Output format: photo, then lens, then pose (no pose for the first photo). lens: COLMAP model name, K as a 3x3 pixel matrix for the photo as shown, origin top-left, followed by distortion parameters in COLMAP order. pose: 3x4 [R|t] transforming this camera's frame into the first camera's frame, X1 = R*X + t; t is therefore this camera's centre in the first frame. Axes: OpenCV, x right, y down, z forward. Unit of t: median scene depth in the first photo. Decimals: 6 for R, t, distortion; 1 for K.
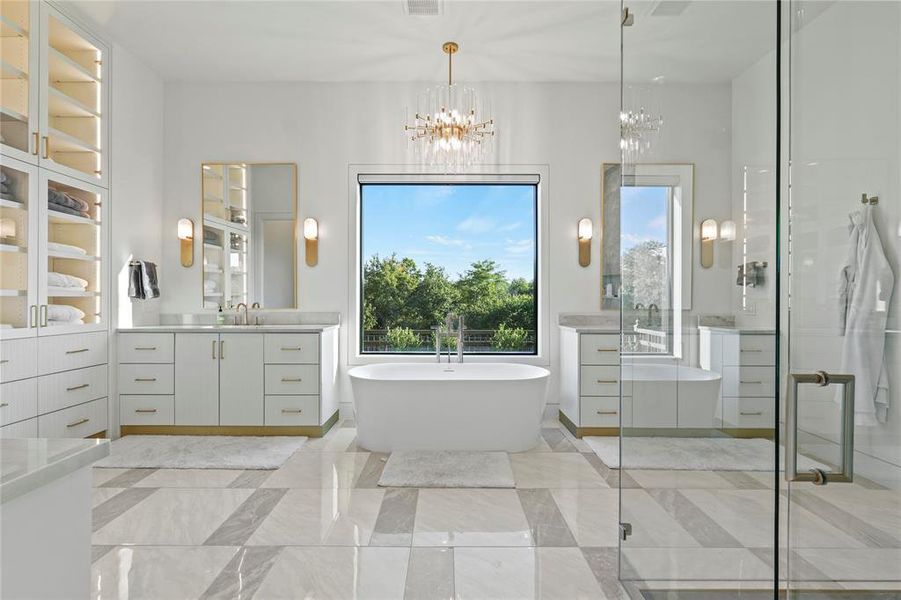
lens RADIAL K [[416.0, 0, 446.0], [0, 416.0, 298.1], [0, 0, 1]] dist [0.001865, -0.000037]
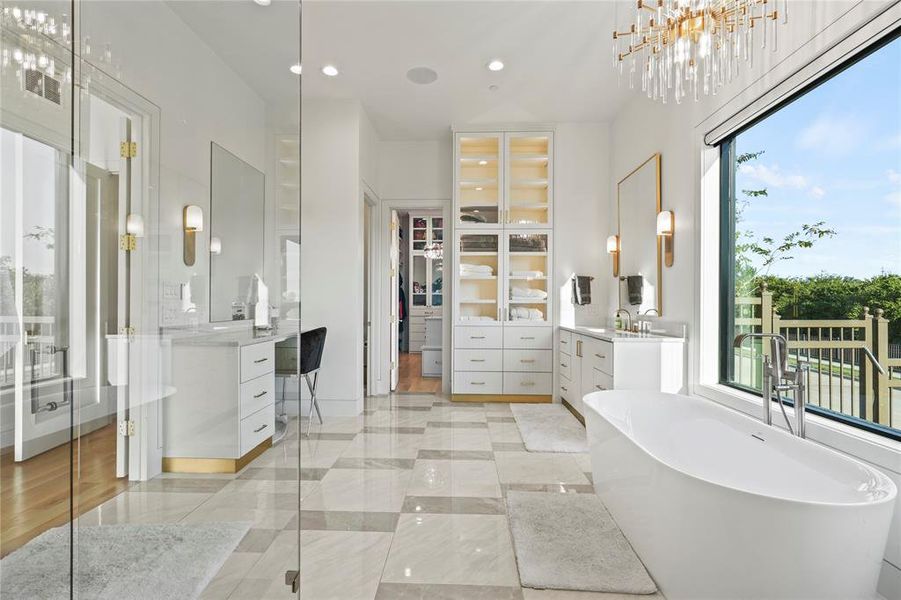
lens RADIAL K [[416.0, 0, 442.8], [0, 416.0, 303.5], [0, 0, 1]] dist [0.001865, -0.000037]
pose [[-0.046043, -0.002472, -0.998936, 0.666758], [-0.005629, 0.999982, -0.002215, 0.002851], [0.998924, 0.005521, -0.046056, 0.711995]]
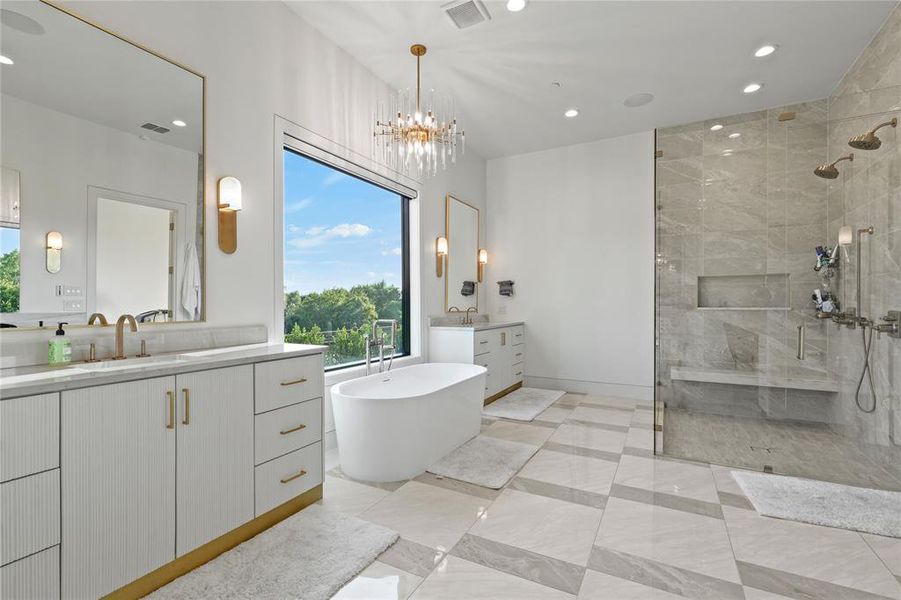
lens RADIAL K [[416.0, 0, 447.8], [0, 416.0, 300.9], [0, 0, 1]] dist [0.001865, -0.000037]
pose [[0.465760, 0.001996, 0.884909, -0.888295], [0.002936, 0.999988, -0.003801, -0.001190], [-0.884906, 0.004369, 0.465749, 0.509761]]
